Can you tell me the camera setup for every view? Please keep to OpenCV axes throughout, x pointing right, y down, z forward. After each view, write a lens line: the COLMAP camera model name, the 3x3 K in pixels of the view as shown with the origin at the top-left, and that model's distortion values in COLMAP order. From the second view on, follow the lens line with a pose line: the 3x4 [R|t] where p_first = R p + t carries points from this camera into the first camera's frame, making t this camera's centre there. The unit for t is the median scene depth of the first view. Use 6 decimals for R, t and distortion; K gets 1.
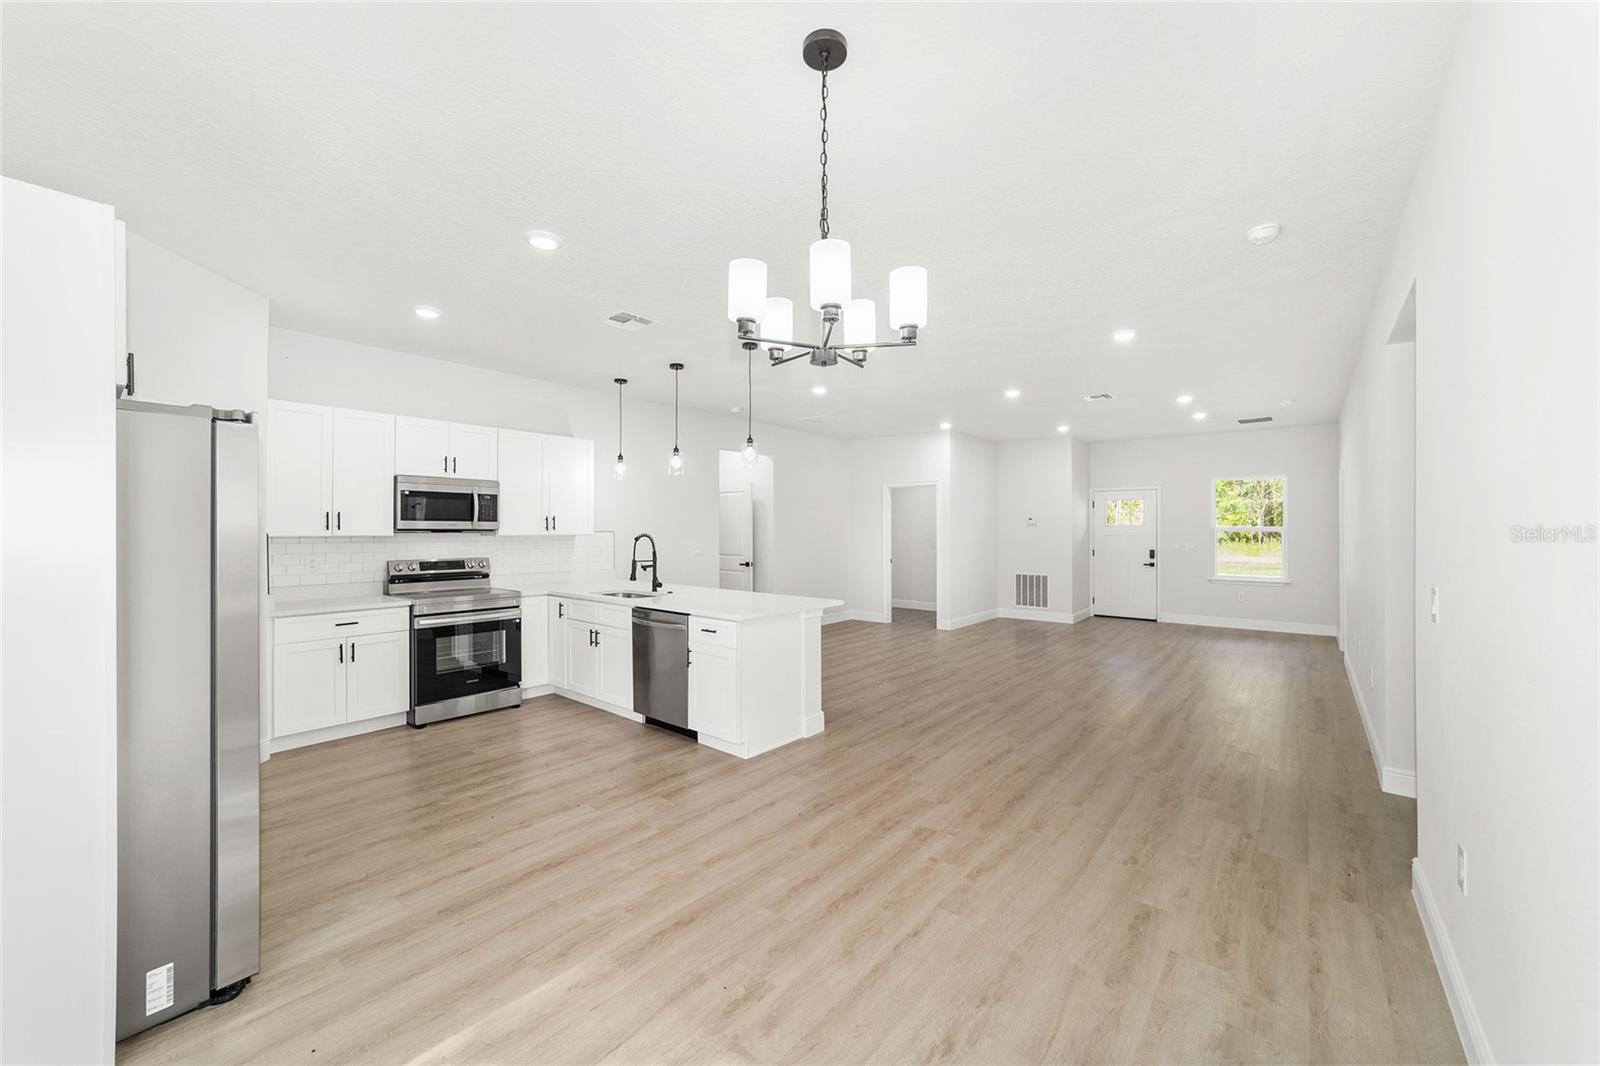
lens RADIAL K [[615.3, 0, 793.8], [0, 615.3, 525.3], [0, 0, 1]] dist [-0.012987, 0.000272]
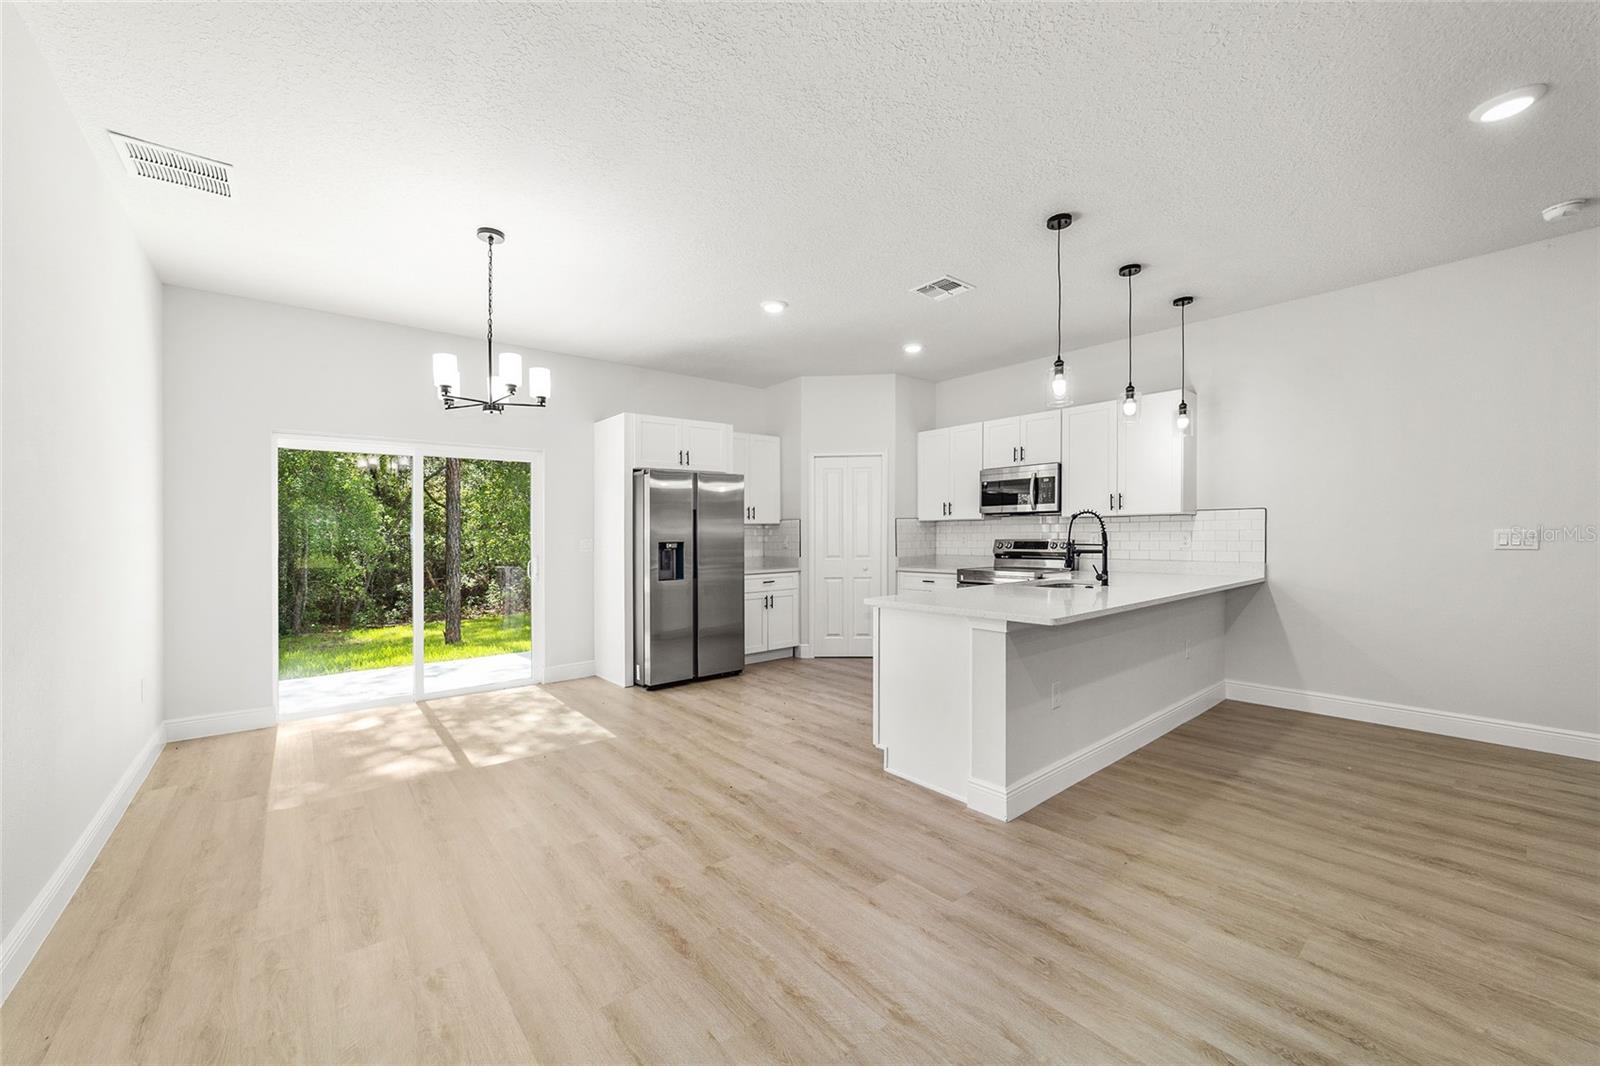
lens RADIAL K [[617.5, 0, 804.9], [0, 617.5, 533.2], [0, 0, 1]] dist [-0.021675, 0.008781]
pose [[-0.173453, 0.000415, -0.984842, 0.632868], [0.017721, 0.999839, -0.002700, 0.042286], [0.984683, -0.017921, -0.173432, 0.846846]]
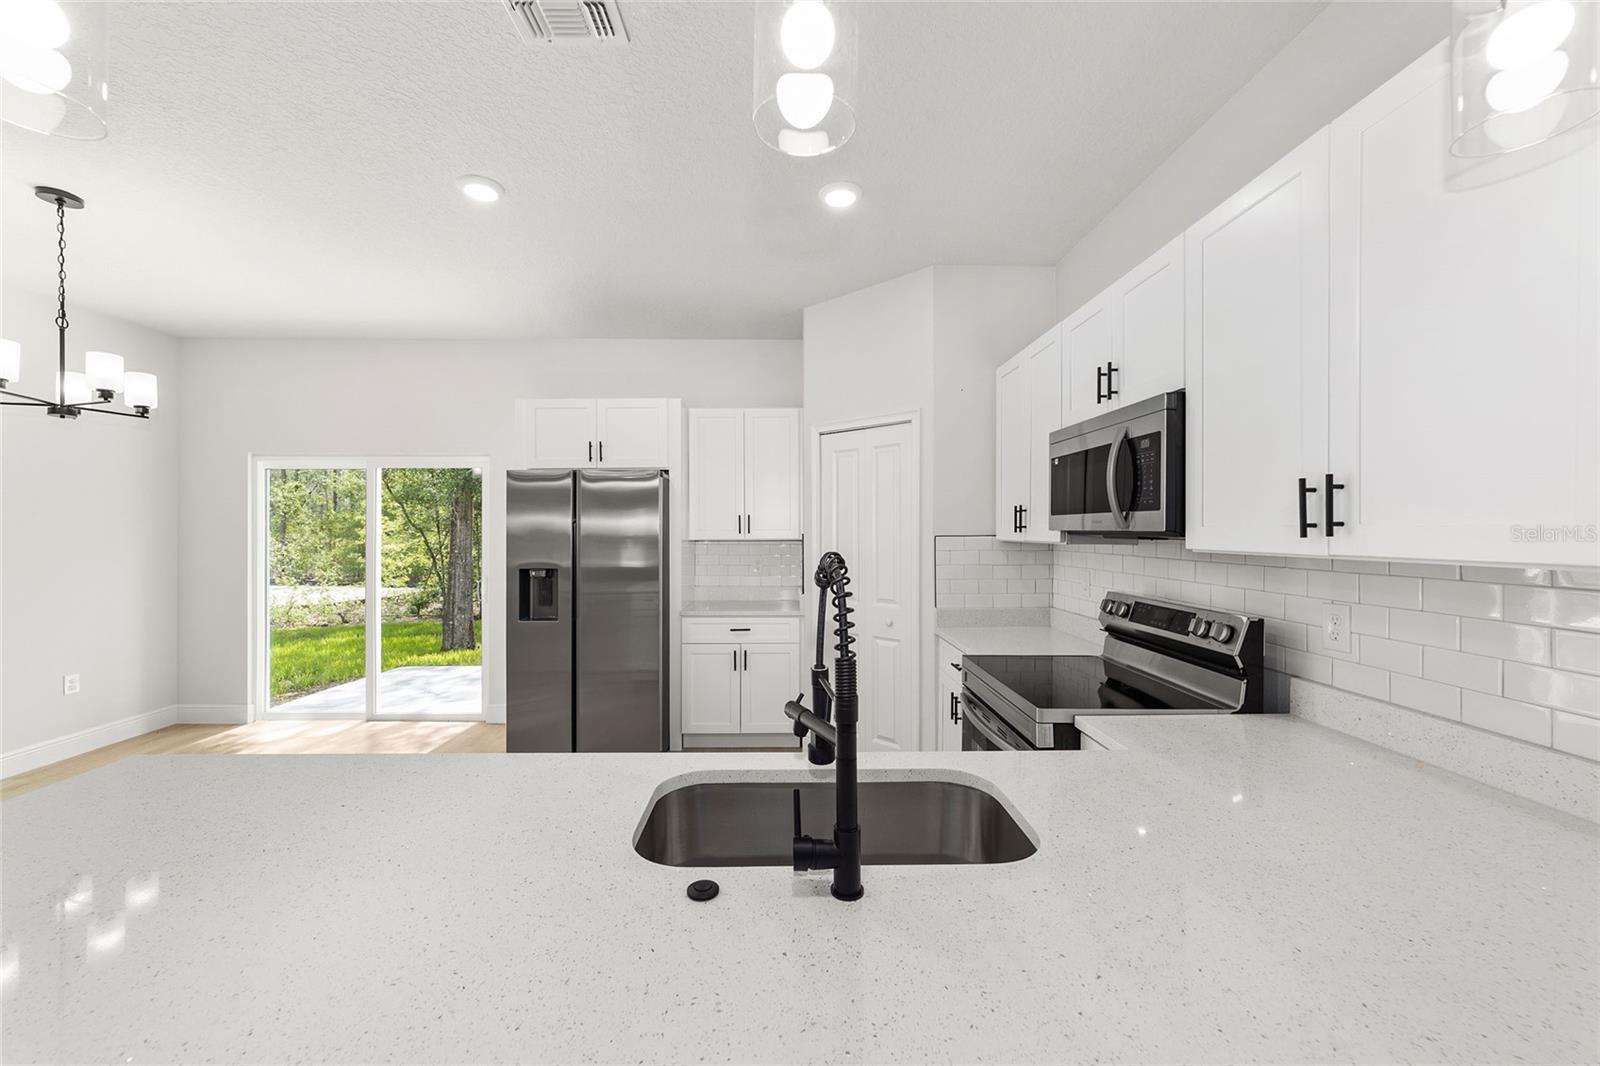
lens RADIAL K [[617.6, 0, 785.5], [0, 617.6, 530.1], [0, 0, 1]] dist [-0.006994, 0.000083]
pose [[-0.756420, -0.002824, -0.654080, -0.107411], [0.002190, 0.999974, -0.006850, 0.008087], [0.654083, -0.006614, -0.756394, 1.232013]]
